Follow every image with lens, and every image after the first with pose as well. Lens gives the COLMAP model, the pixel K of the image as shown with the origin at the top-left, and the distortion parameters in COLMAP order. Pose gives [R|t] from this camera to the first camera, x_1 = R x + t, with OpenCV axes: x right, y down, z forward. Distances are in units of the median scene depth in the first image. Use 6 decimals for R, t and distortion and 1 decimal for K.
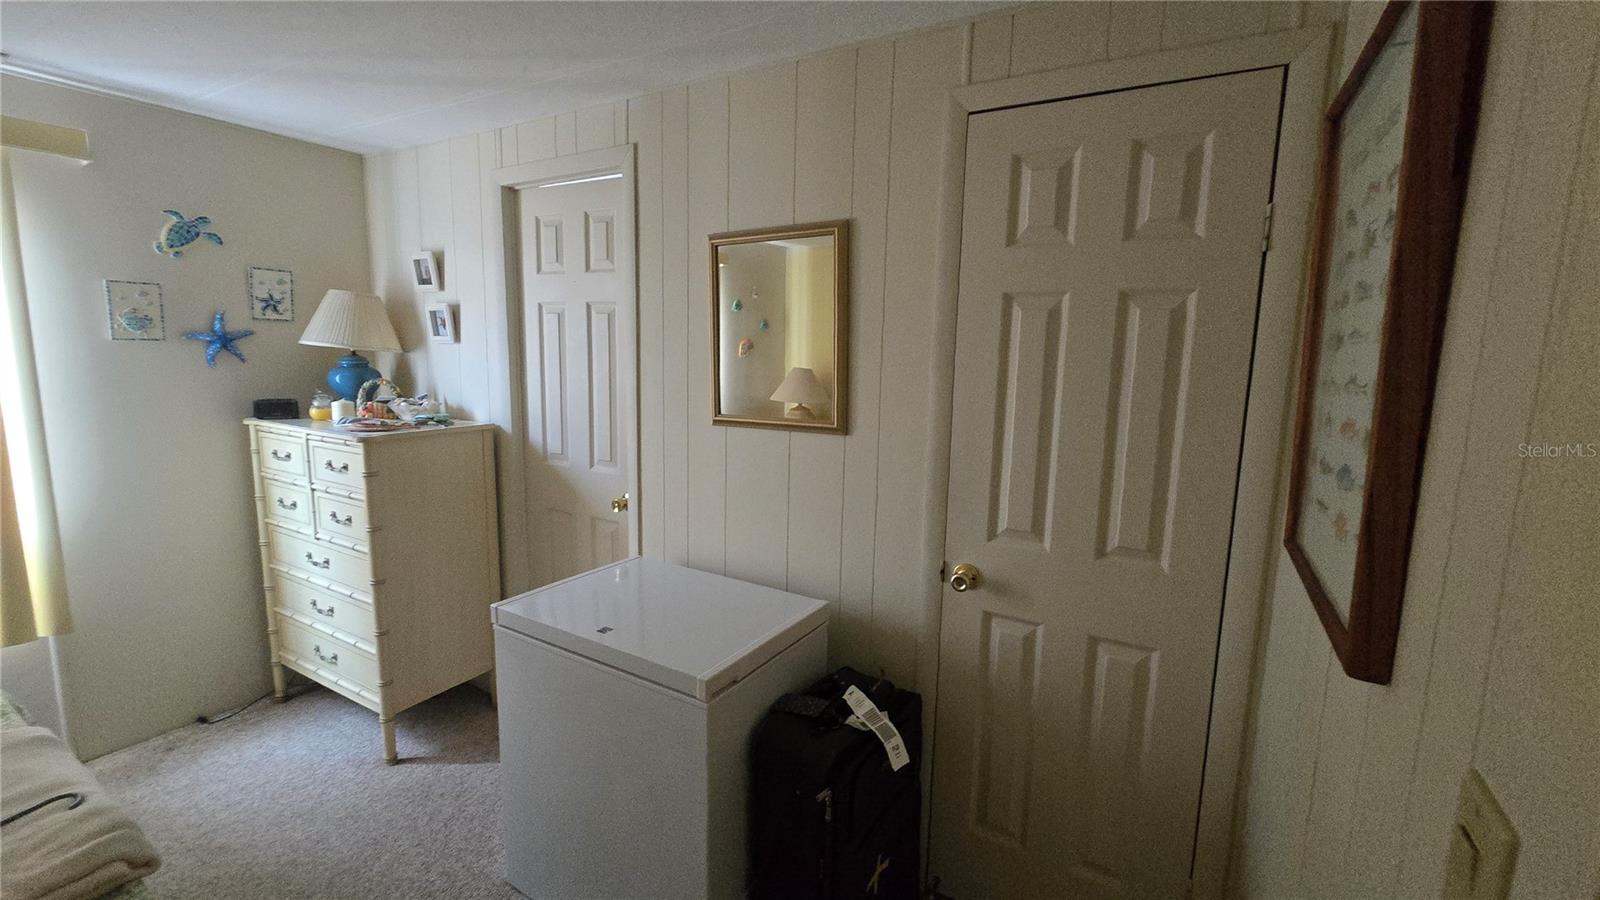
lens RADIAL K [[663.7, 0, 804.9], [0, 663.7, 444.7], [0, 0, 1]] dist [-0.002145, 0.001938]
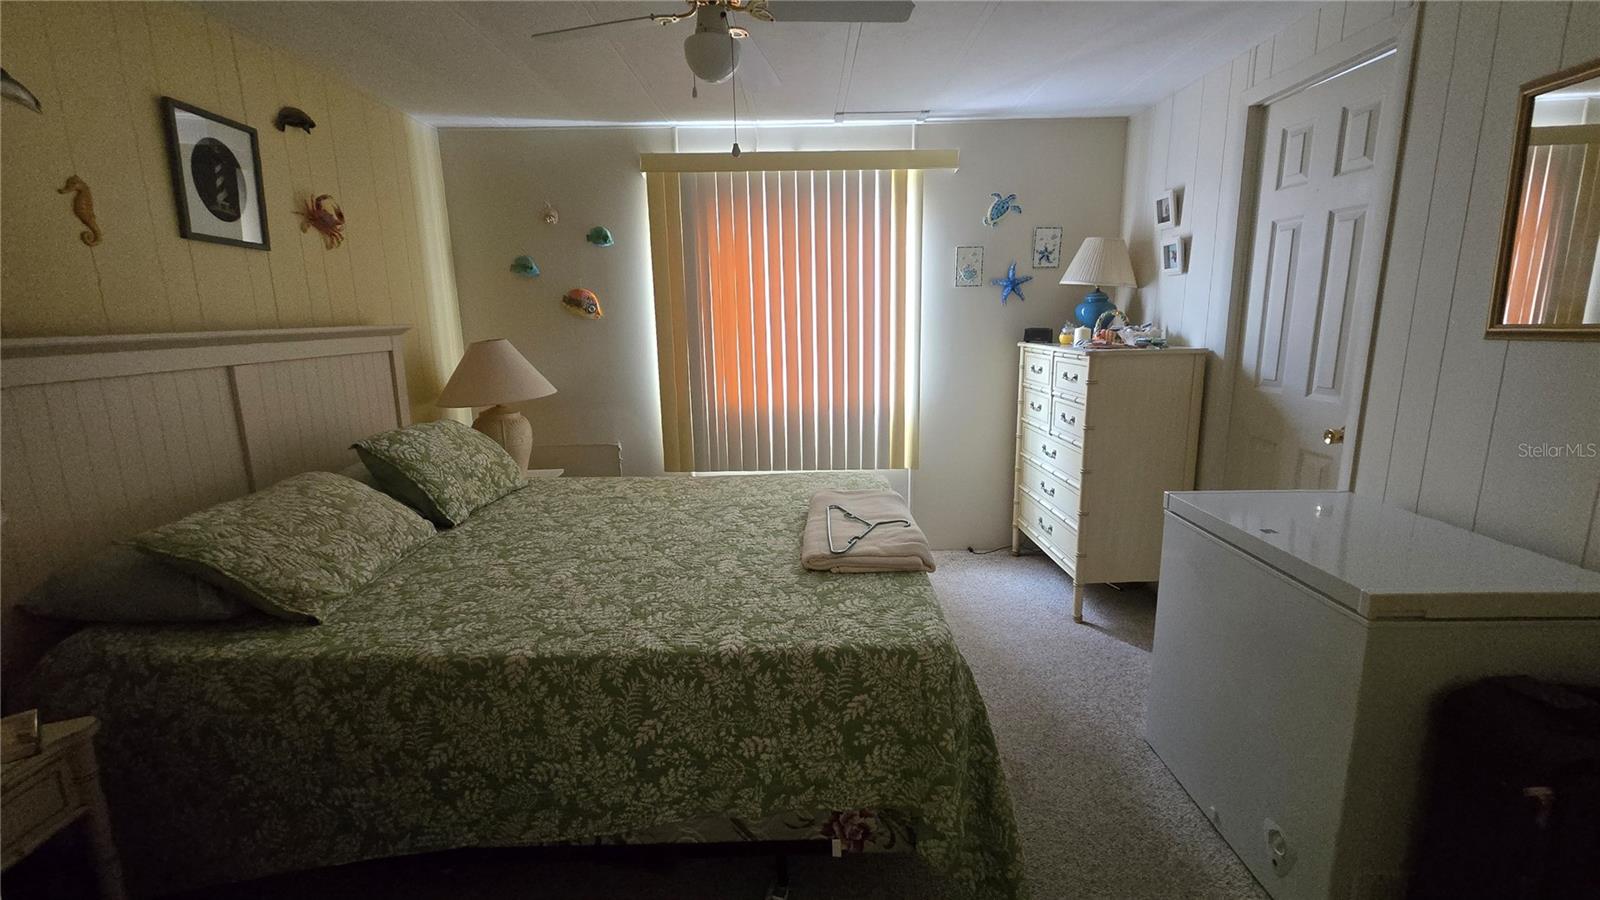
lens RADIAL K [[663.7, 0, 804.1], [0, 663.7, 447.4], [0, 0, 1]] dist [-0.002145, 0.001938]
pose [[0.513770, 0.132407, -0.847649, 0.113096], [-0.091908, 0.990827, 0.099065, 0.081214], [0.852991, 0.027009, 0.521227, -0.079596]]
